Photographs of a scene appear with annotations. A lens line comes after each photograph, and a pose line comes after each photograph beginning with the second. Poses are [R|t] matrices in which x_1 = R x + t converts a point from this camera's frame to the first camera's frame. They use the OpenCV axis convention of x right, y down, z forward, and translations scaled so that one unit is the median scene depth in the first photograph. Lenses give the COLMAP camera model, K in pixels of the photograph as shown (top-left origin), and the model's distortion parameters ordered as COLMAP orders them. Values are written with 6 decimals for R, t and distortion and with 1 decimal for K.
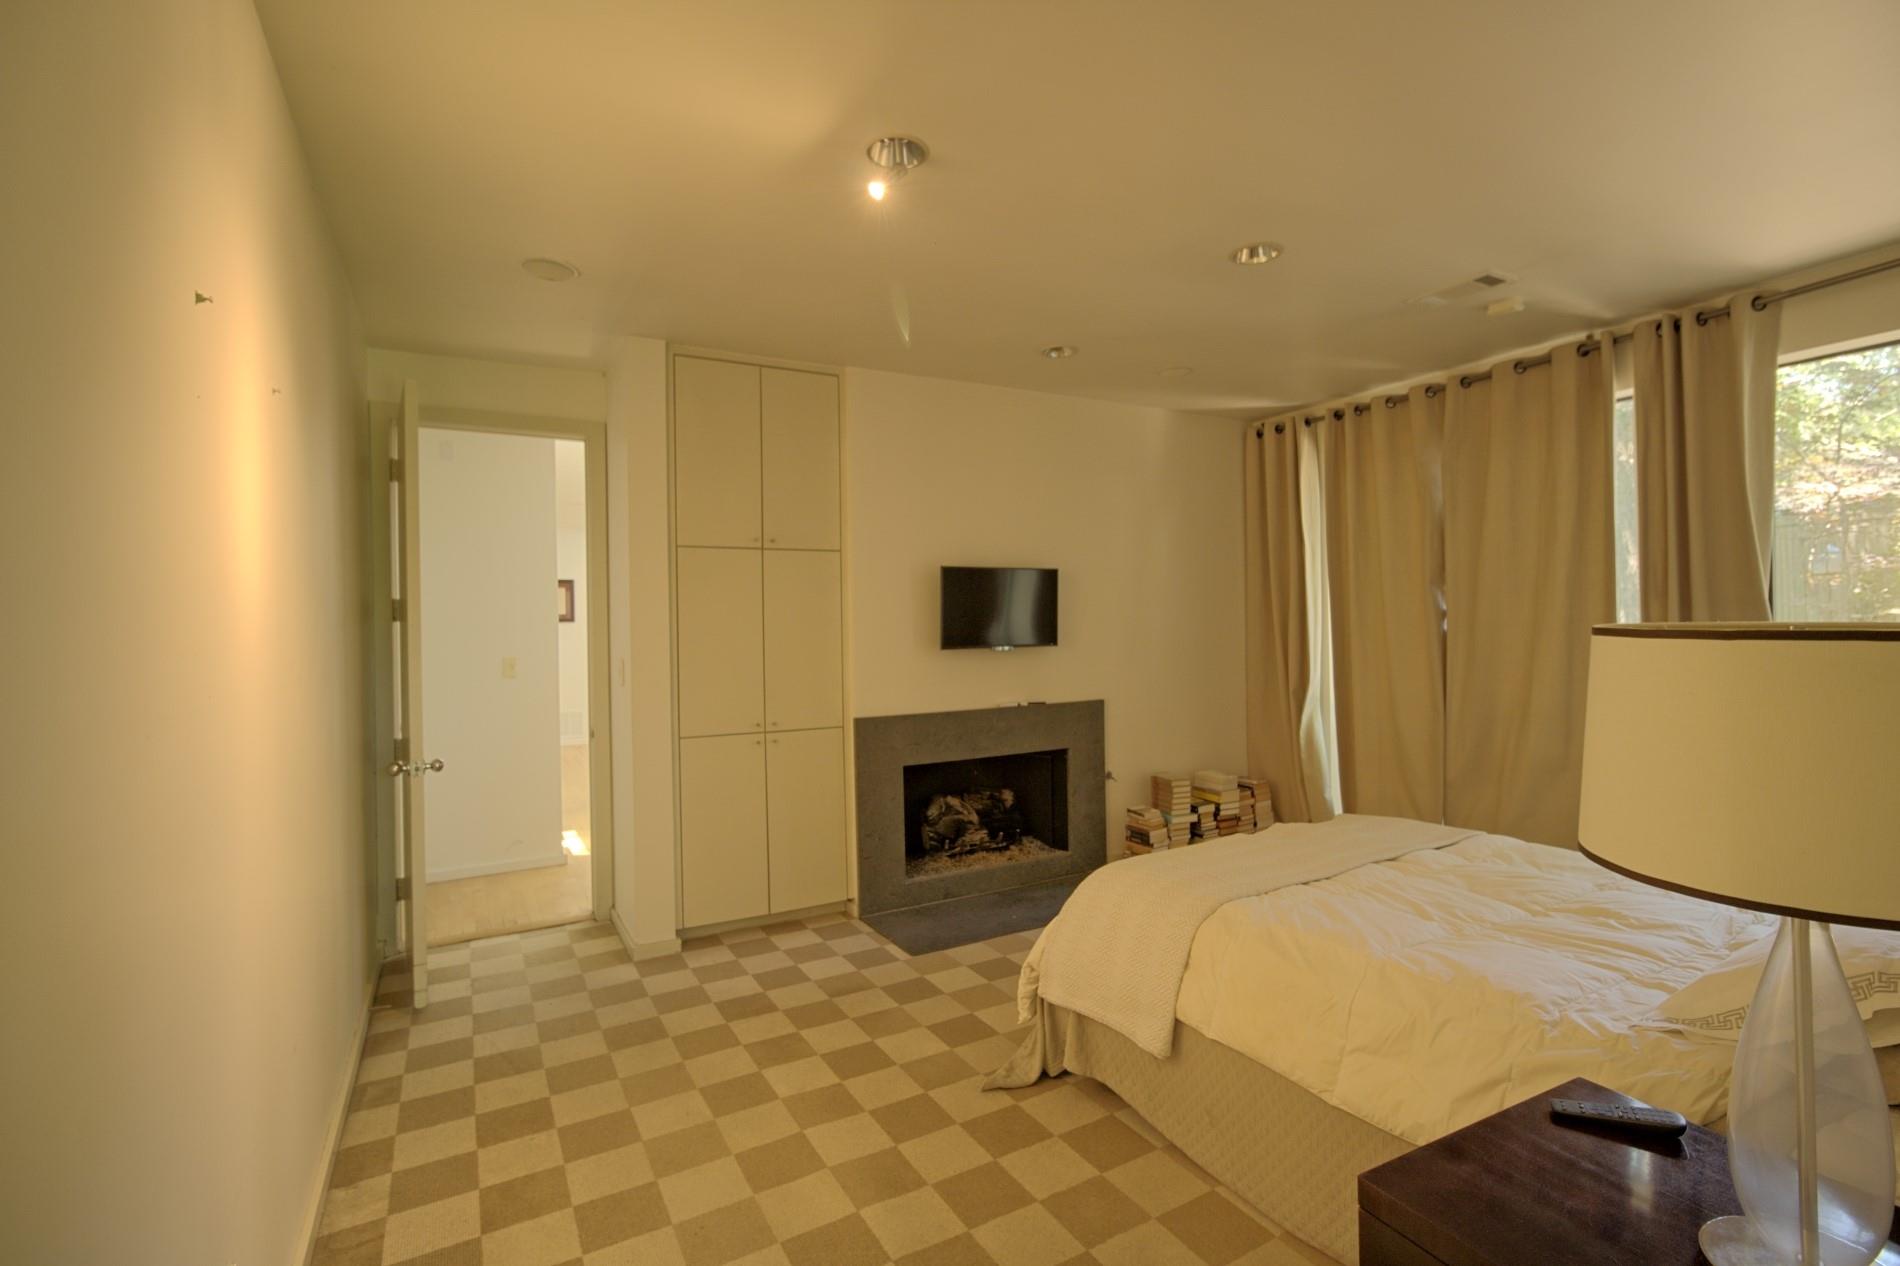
lens RADIAL K [[868.3, 0, 953.4], [0, 868.3, 634.8], [0, 0, 1]] dist [-0.004020, 0.000610]
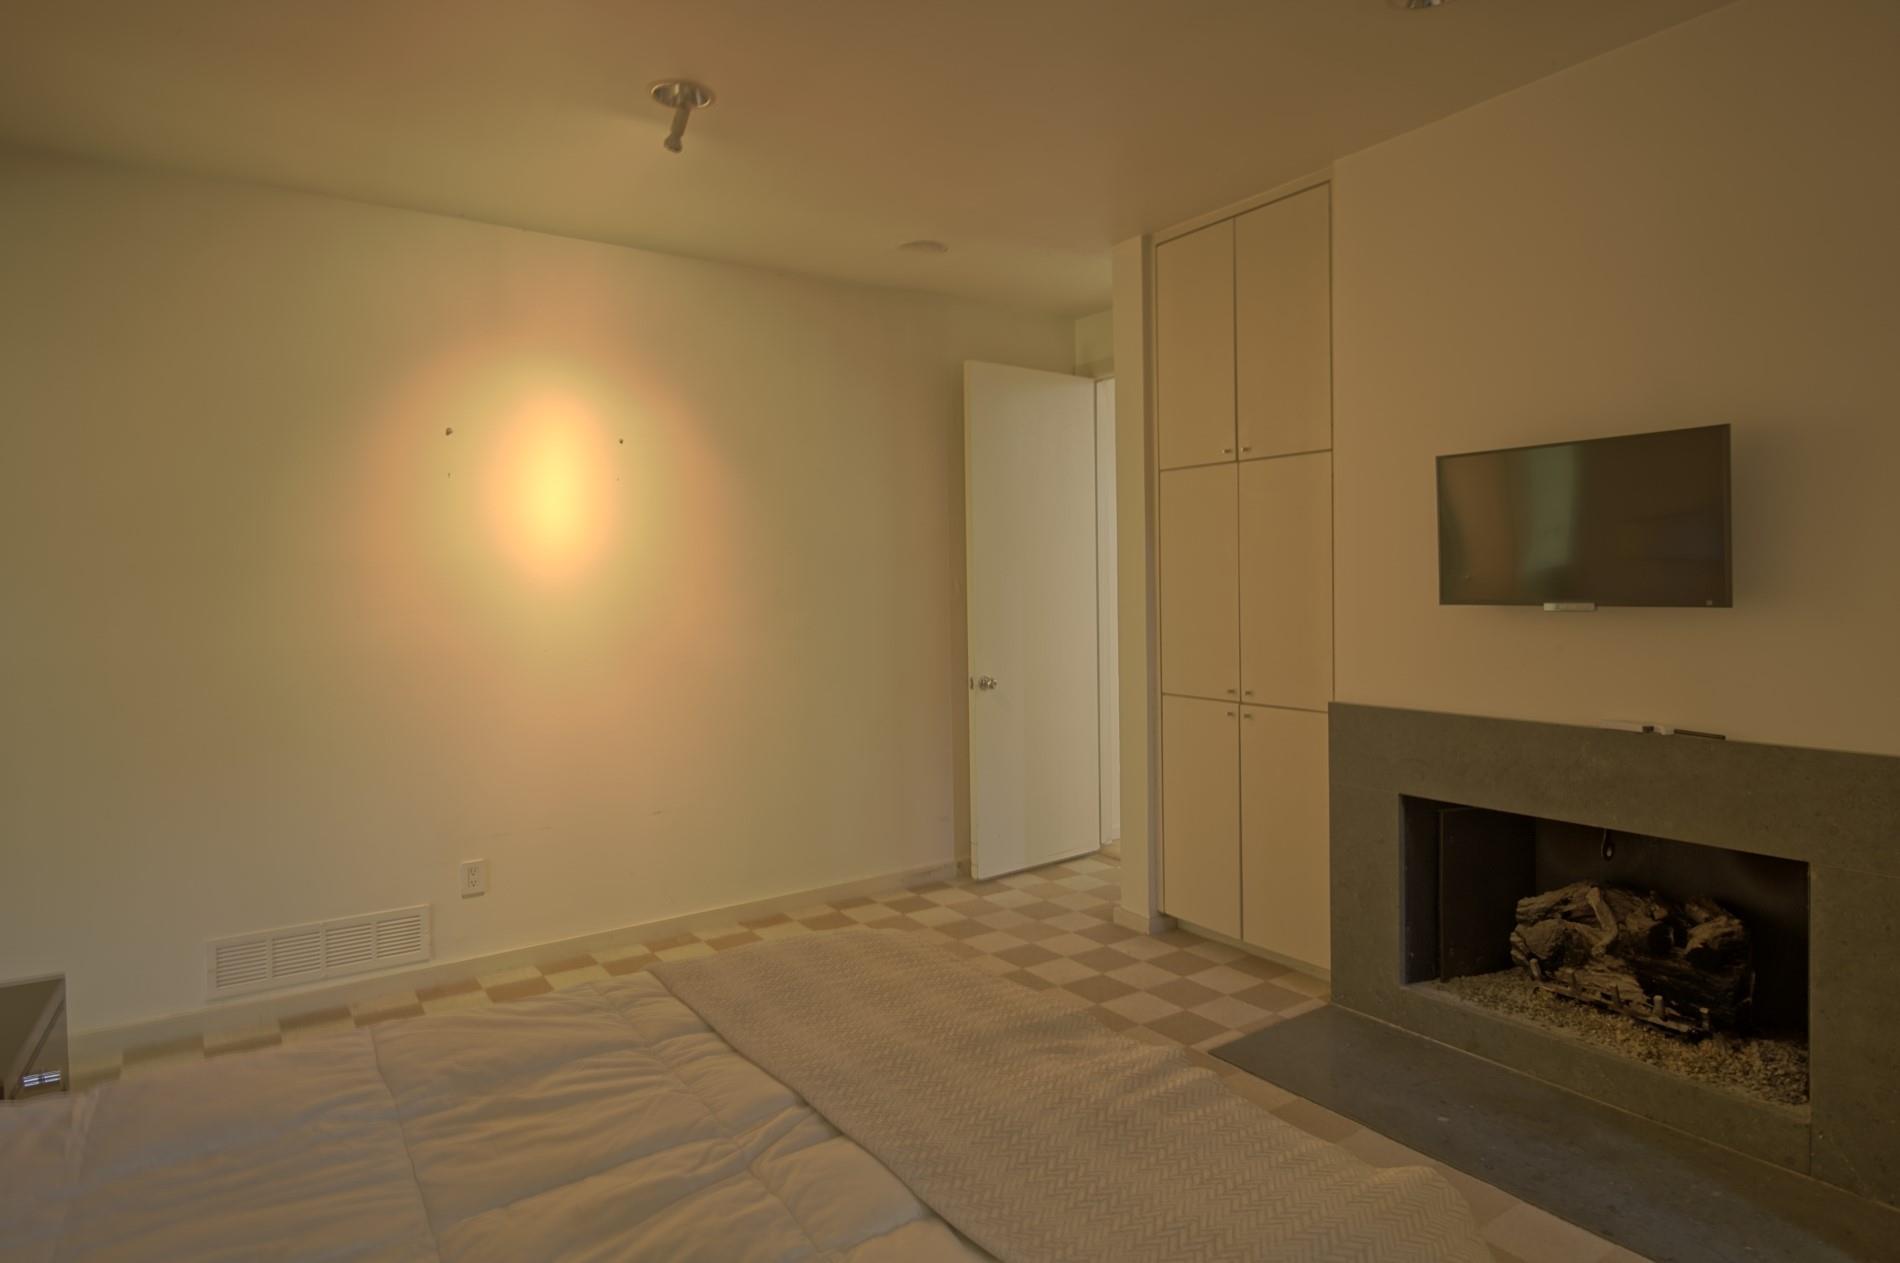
lens RADIAL K [[1094.2, 0, 967.2], [0, 1094.2, 592.9], [0, 0, 1]] dist [0.001979, -0.000639]
pose [[0.081843, 0.033230, -0.996091, 0.712825], [0.018835, 0.999214, 0.034881, -0.021747], [0.996467, -0.021616, 0.081153, 0.683971]]
